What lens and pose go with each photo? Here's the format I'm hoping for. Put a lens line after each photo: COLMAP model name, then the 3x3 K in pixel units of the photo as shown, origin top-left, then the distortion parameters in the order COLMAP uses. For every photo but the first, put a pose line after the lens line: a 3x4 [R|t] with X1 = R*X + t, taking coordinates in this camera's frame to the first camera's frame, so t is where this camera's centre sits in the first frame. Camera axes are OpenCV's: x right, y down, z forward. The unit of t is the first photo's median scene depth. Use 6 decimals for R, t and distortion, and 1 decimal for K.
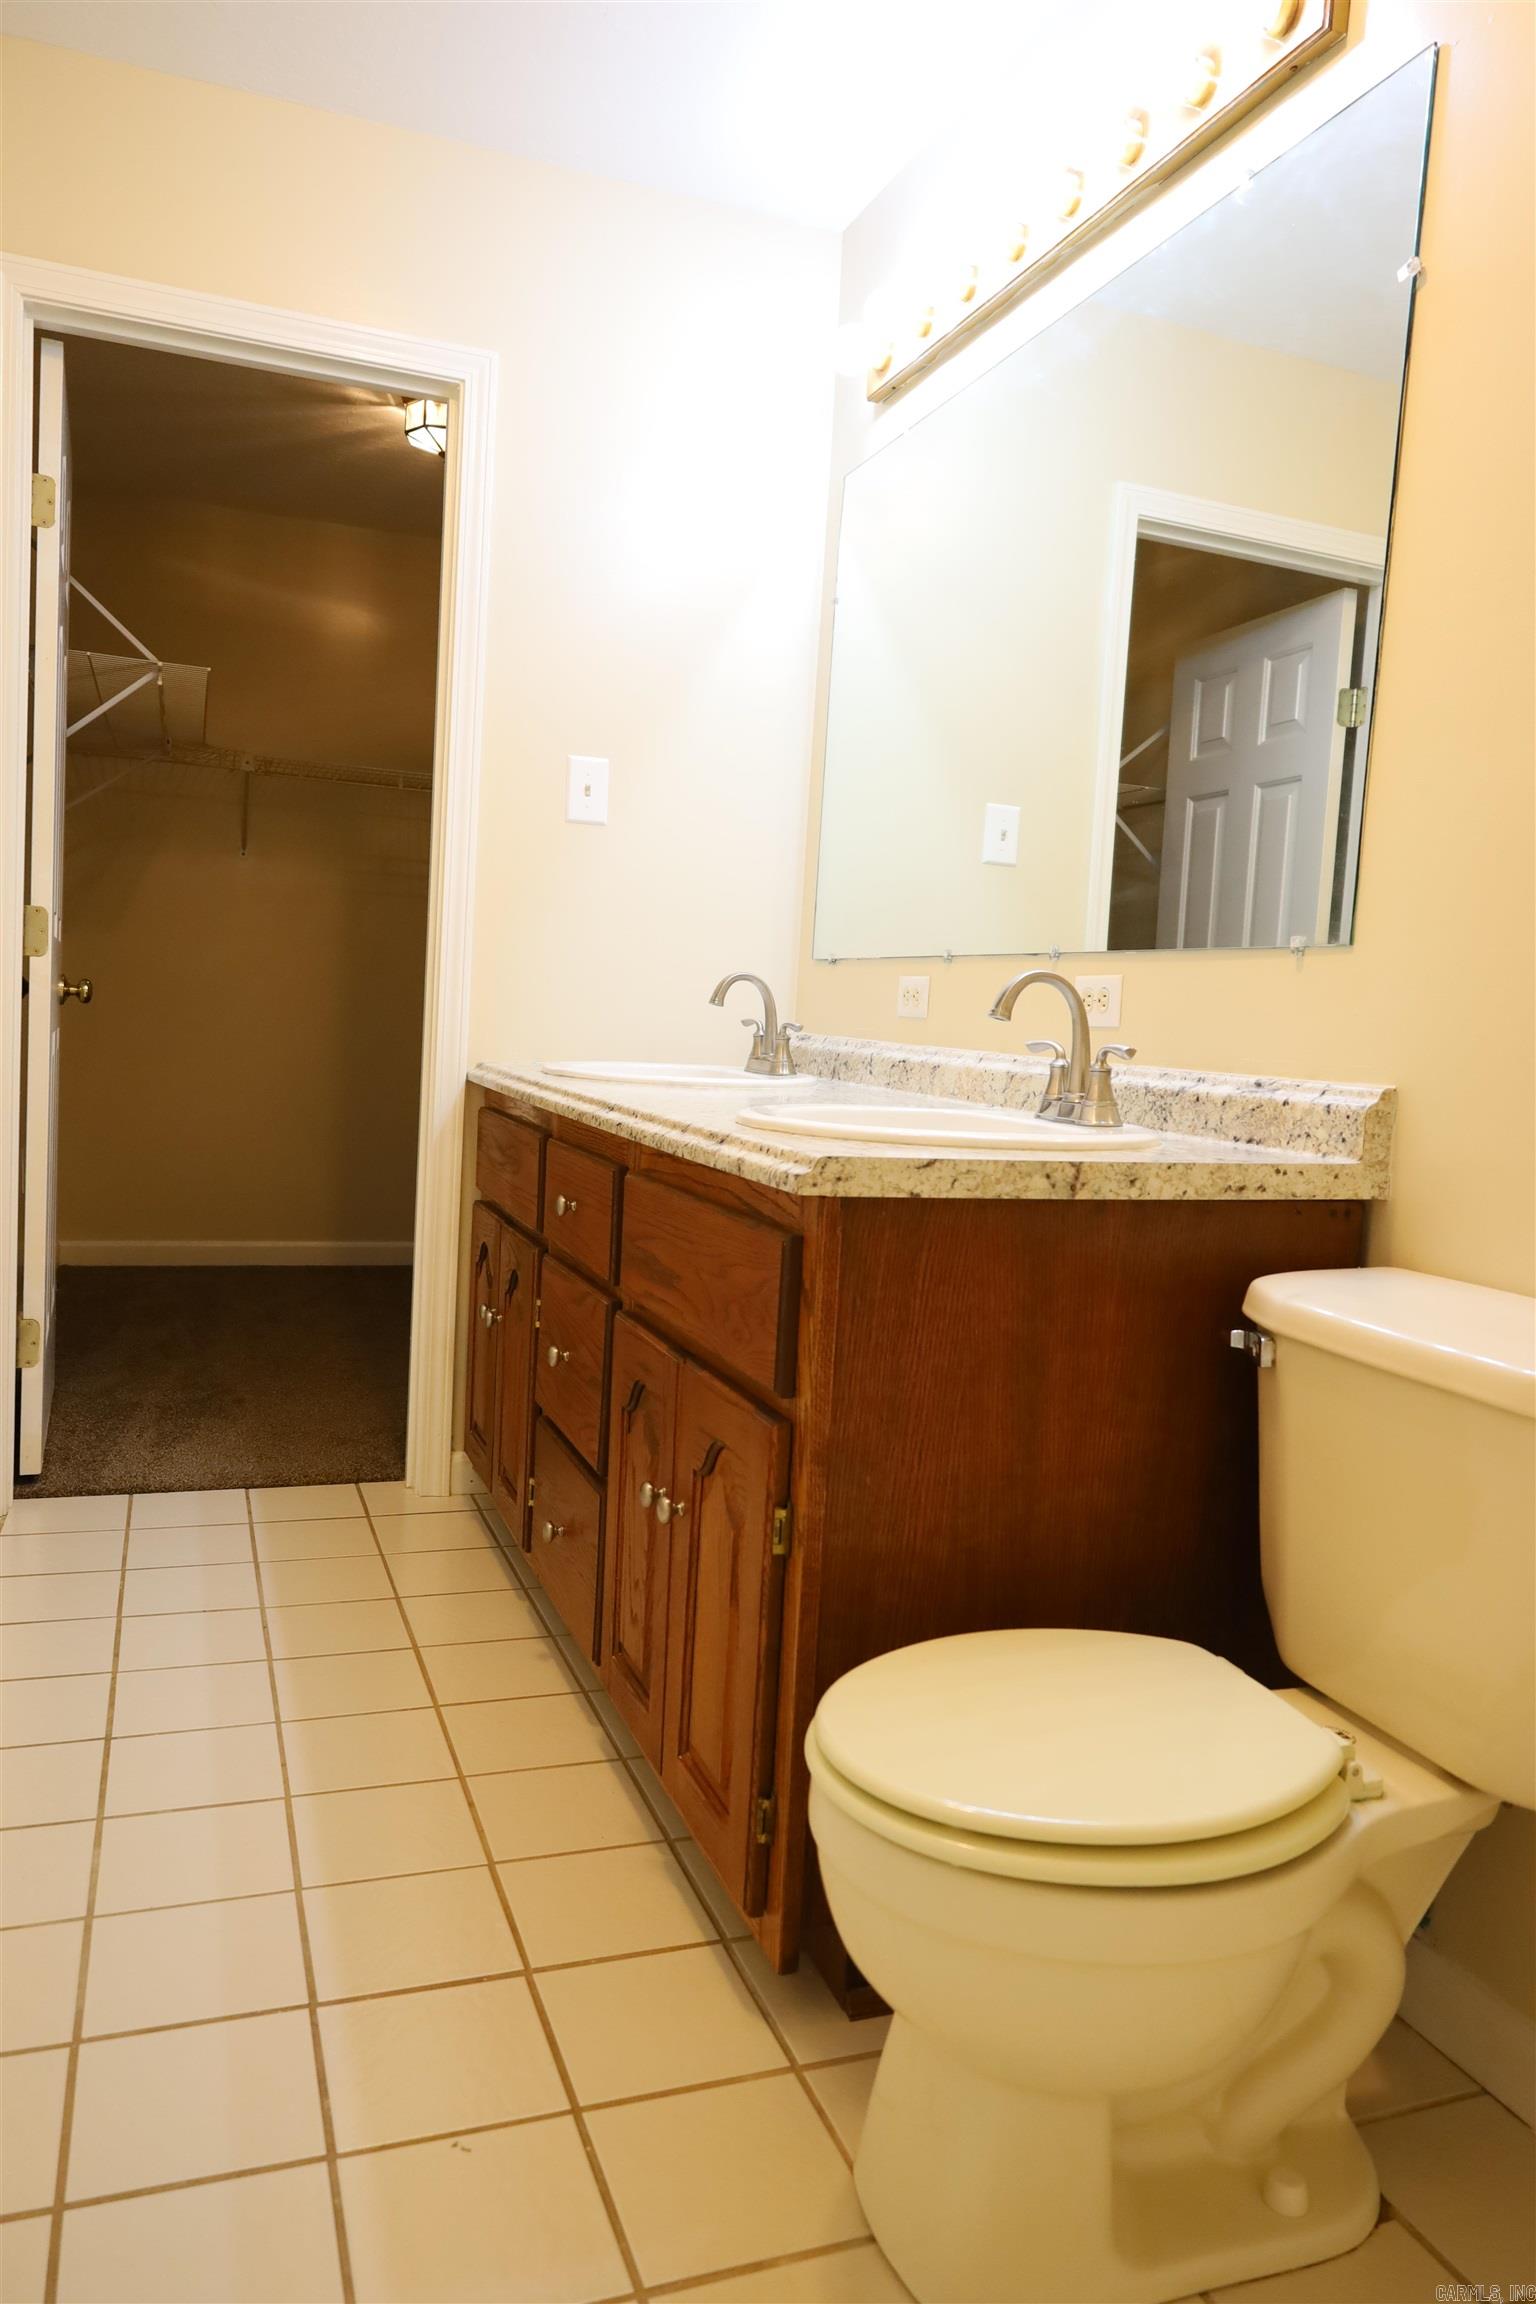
lens RADIAL K [[1584.8, 0, 779.6], [0, 1584.8, 1146.4], [0, 0, 1]] dist [-0.002406, 0.001132]
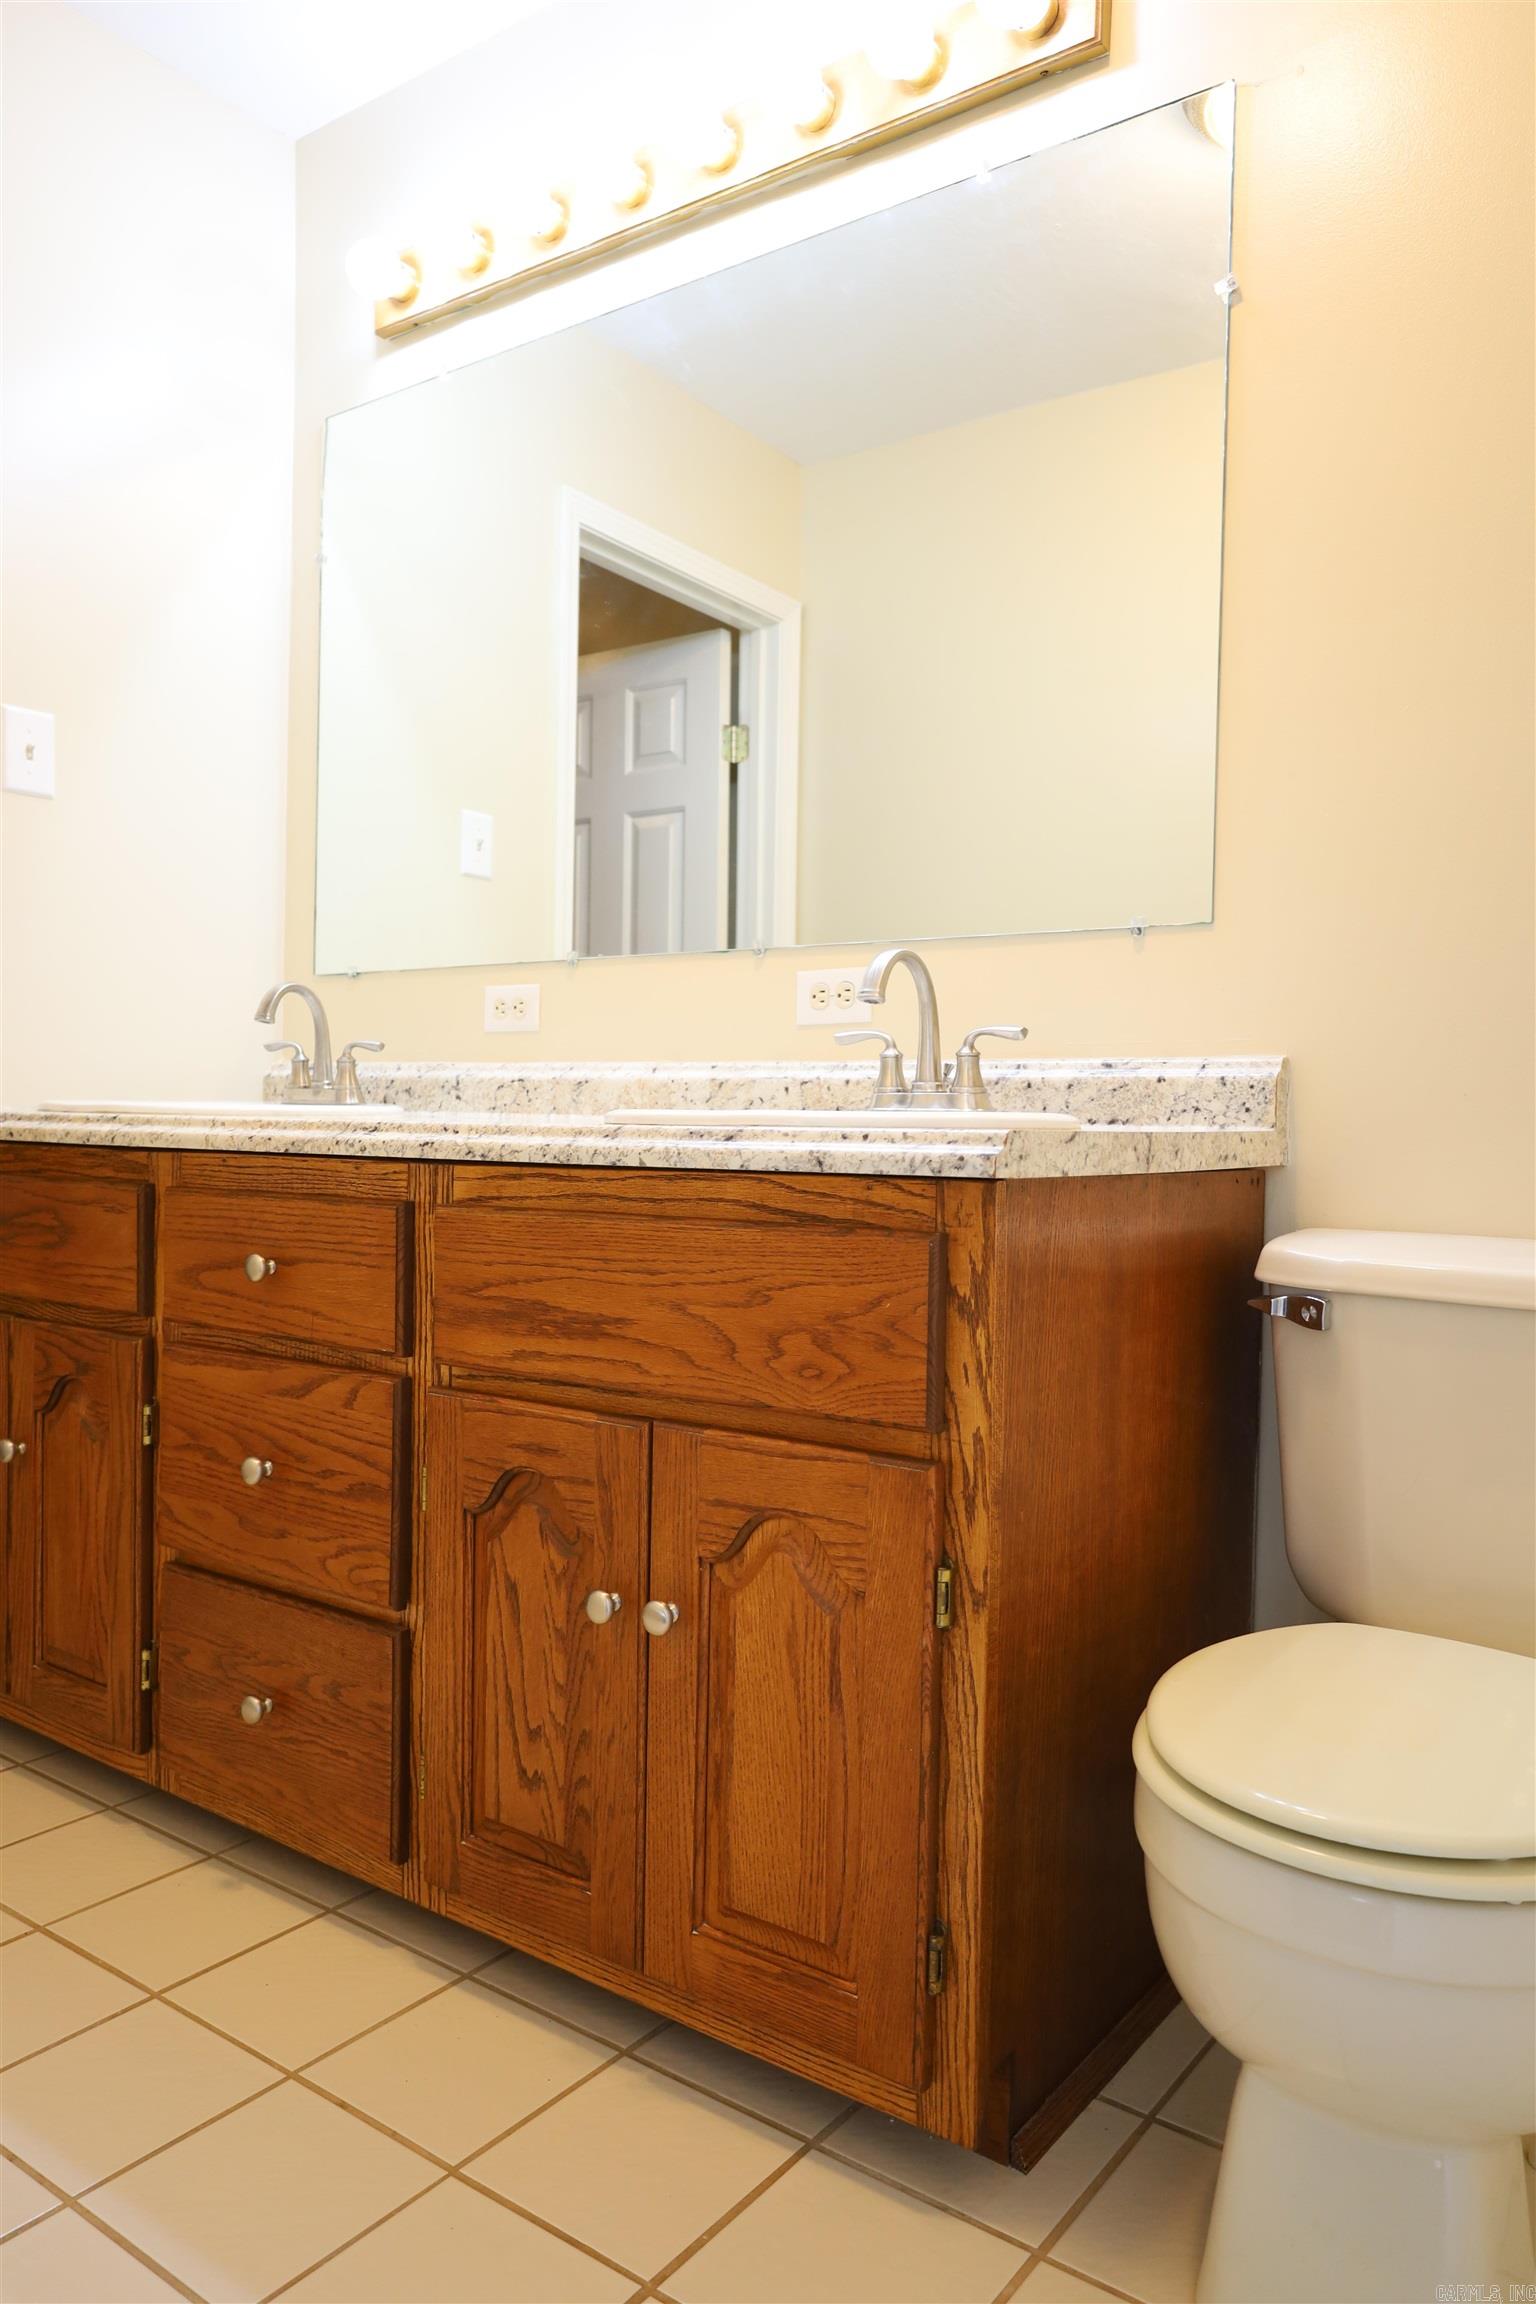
lens RADIAL K [[1604.1, 0, 754.4], [0, 1604.1, 1138.2], [0, 0, 1]] dist [-0.006245, 0.004129]
pose [[0.841130, -0.045577, 0.538910, -0.387368], [0.073251, 0.996862, -0.030023, 0.018316], [-0.535850, 0.064729, 0.841828, 0.255730]]
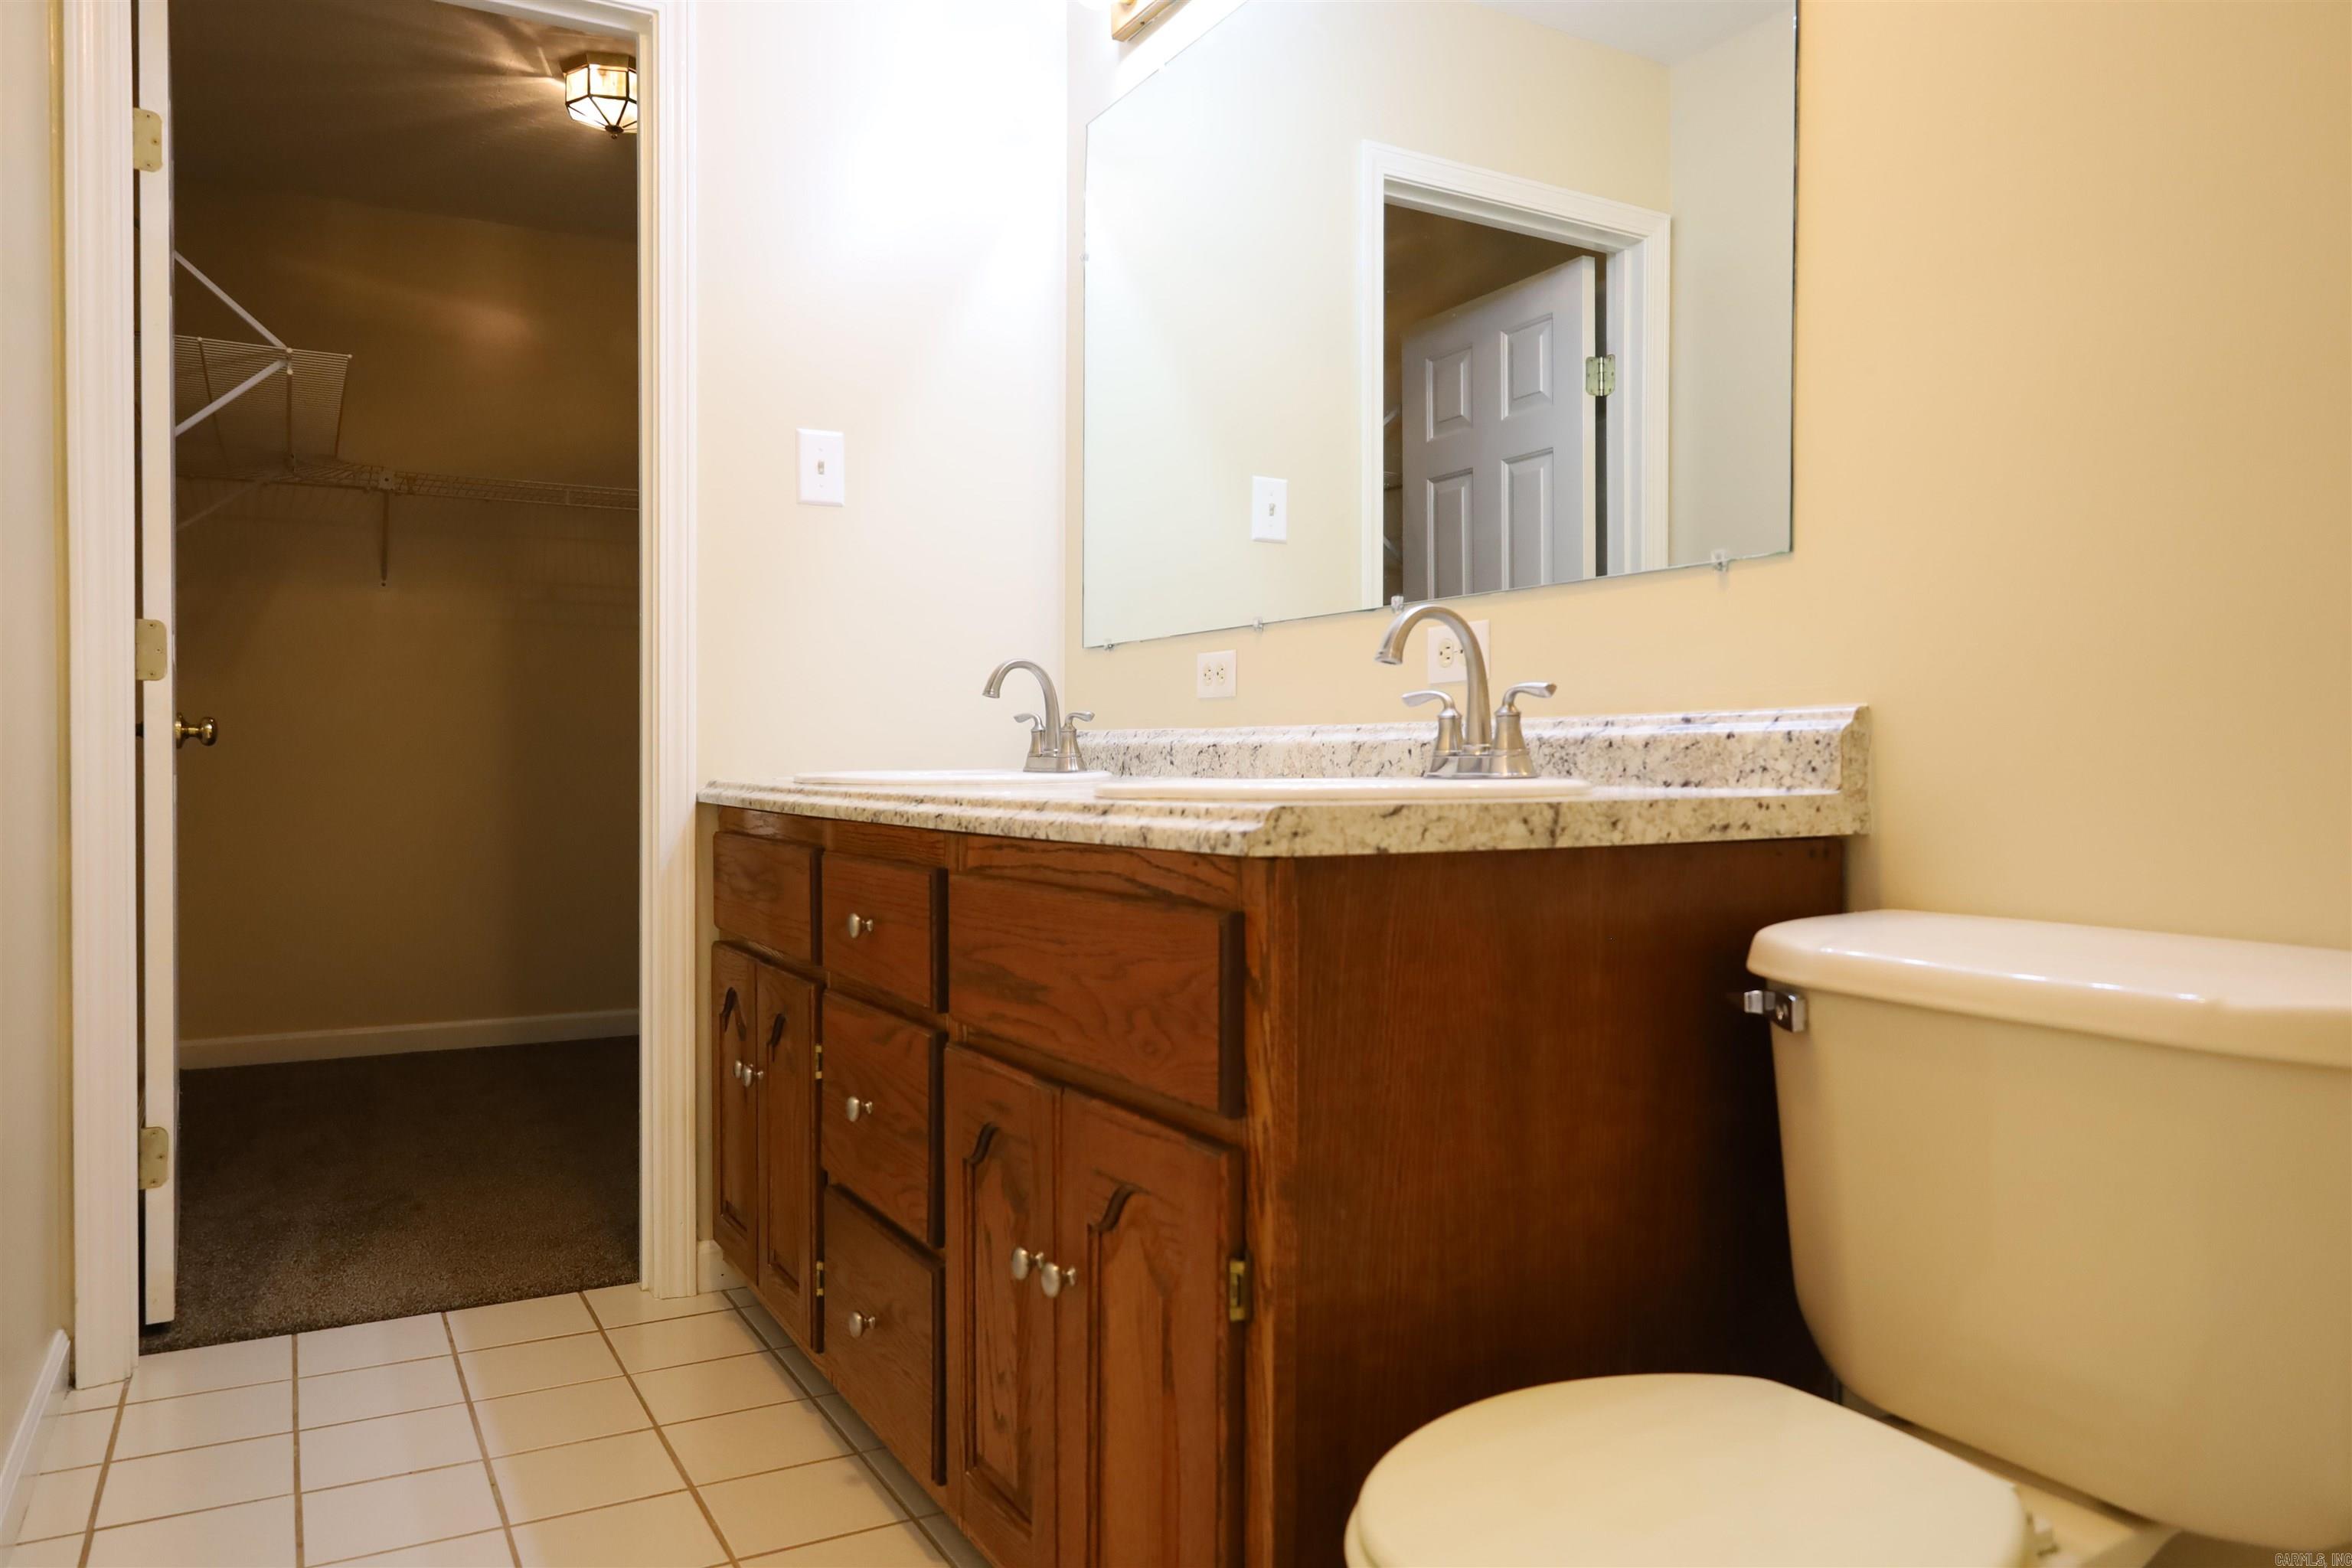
lens RADIAL K [[1617.9, 0, 1183.9], [0, 1617.9, 785.1], [0, 0, 1]] dist [-0.002406, 0.001132]
pose [[0.987491, -0.056784, 0.147094, -0.097745], [0.066332, 0.995941, -0.060840, 0.029932], [-0.143043, 0.069836, 0.987250, 0.144177]]
